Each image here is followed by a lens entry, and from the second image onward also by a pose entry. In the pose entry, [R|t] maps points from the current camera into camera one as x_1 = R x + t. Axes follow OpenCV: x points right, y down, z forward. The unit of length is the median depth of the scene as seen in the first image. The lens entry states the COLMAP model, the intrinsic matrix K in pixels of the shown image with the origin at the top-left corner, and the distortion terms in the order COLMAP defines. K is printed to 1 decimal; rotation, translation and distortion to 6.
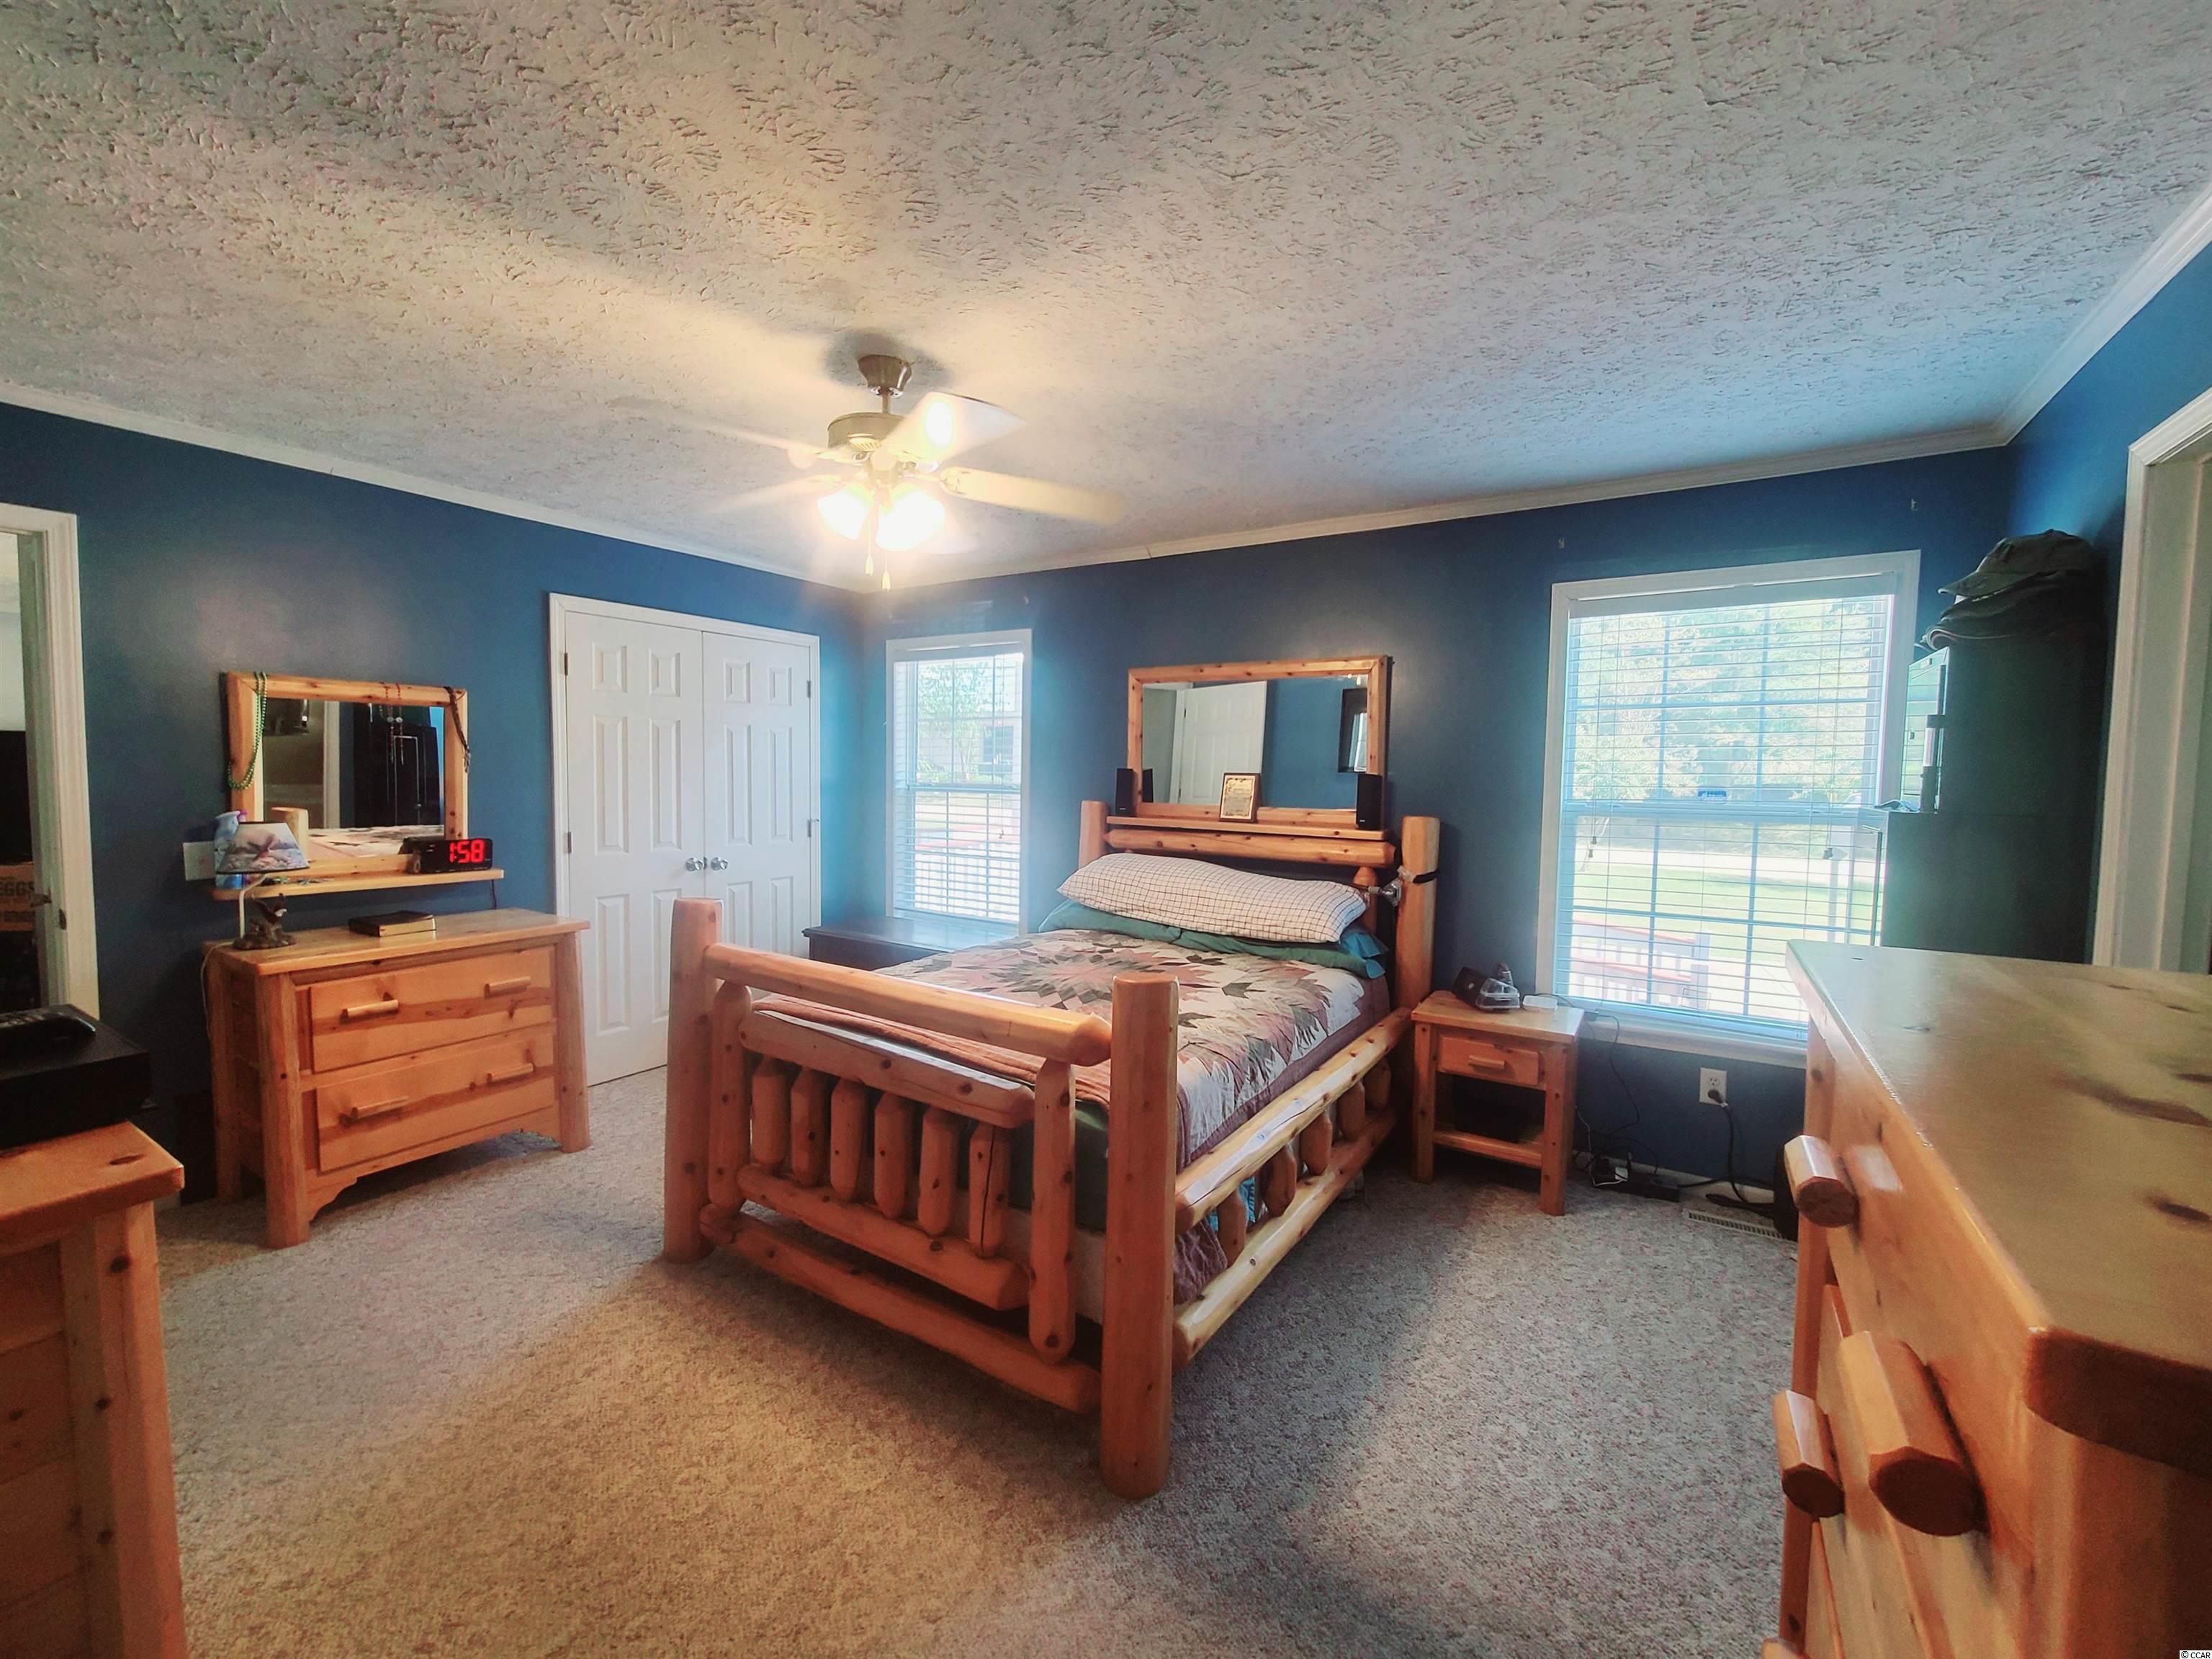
lens RADIAL K [[901.0, 0, 1115.5], [0, 901.0, 824.9], [0, 0, 1]] dist [-0.003062, 0.000048]
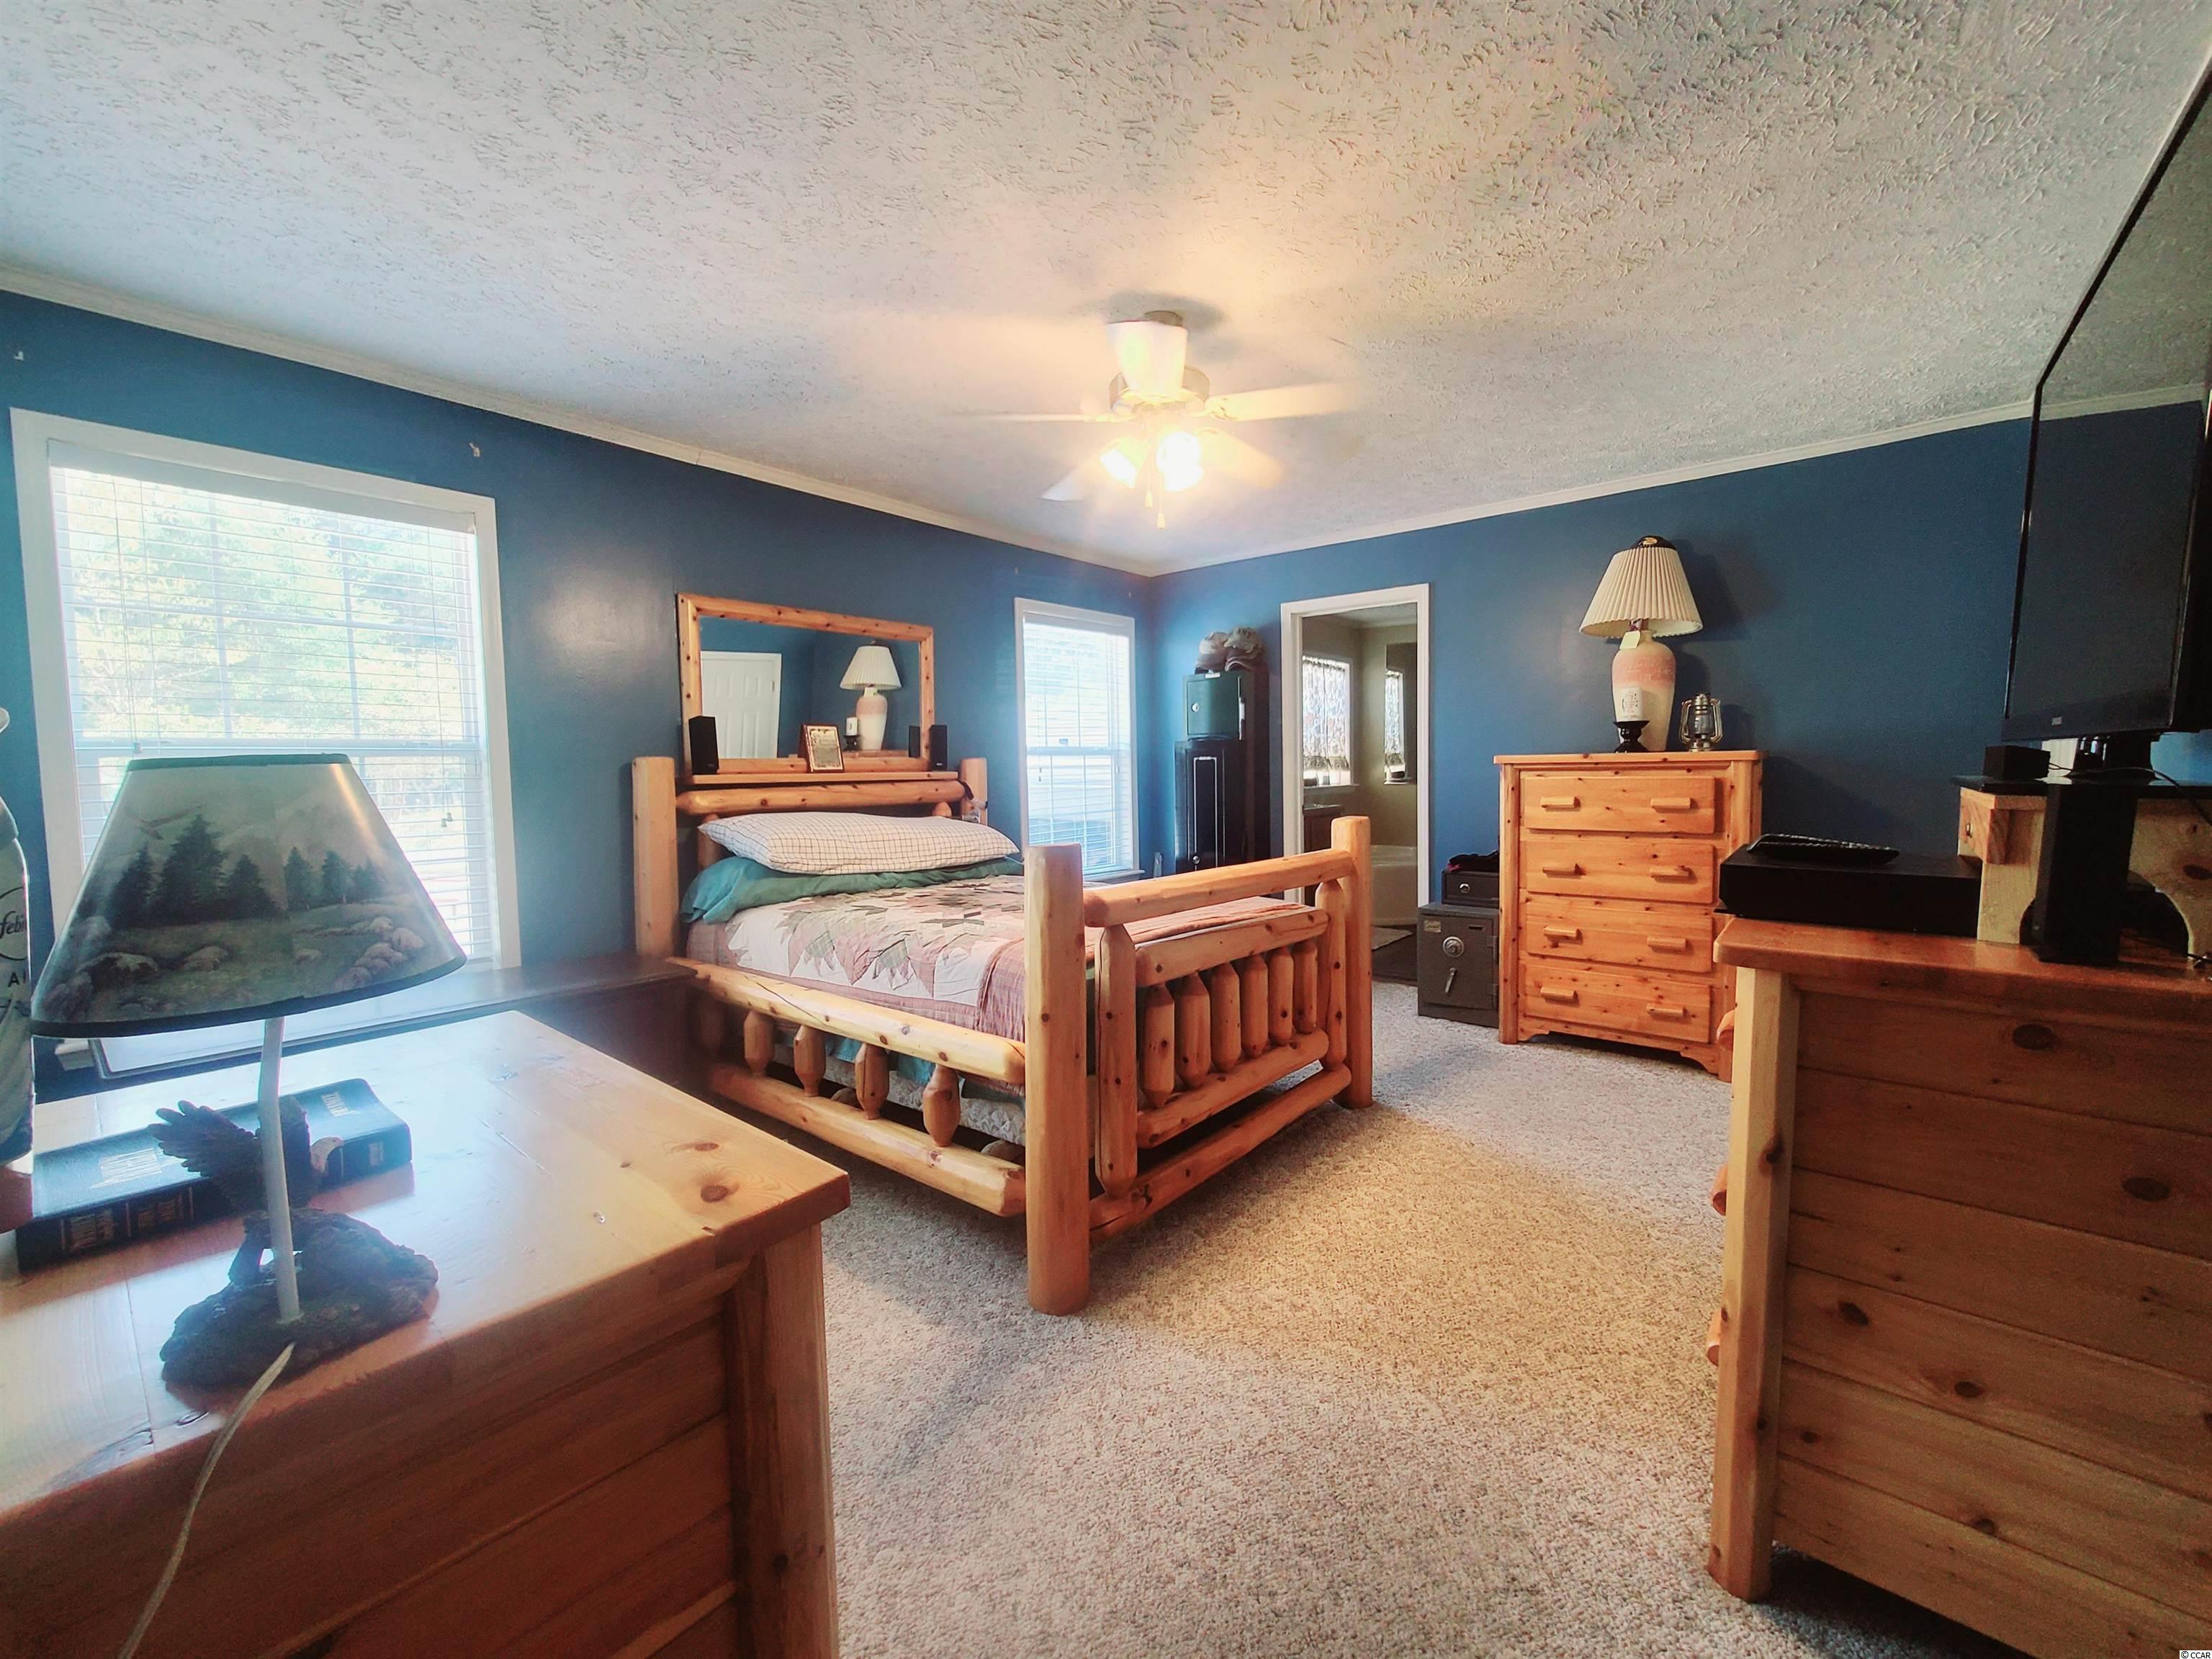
lens RADIAL K [[901.0, 0, 1119.4], [0, 901.0, 827.7], [0, 0, 1]] dist [-0.003062, 0.000048]
pose [[0.133033, -0.085145, 0.987447, -1.335540], [0.082465, 0.993799, 0.074583, 0.015511], [-0.987675, 0.071508, 0.139230, 0.900922]]
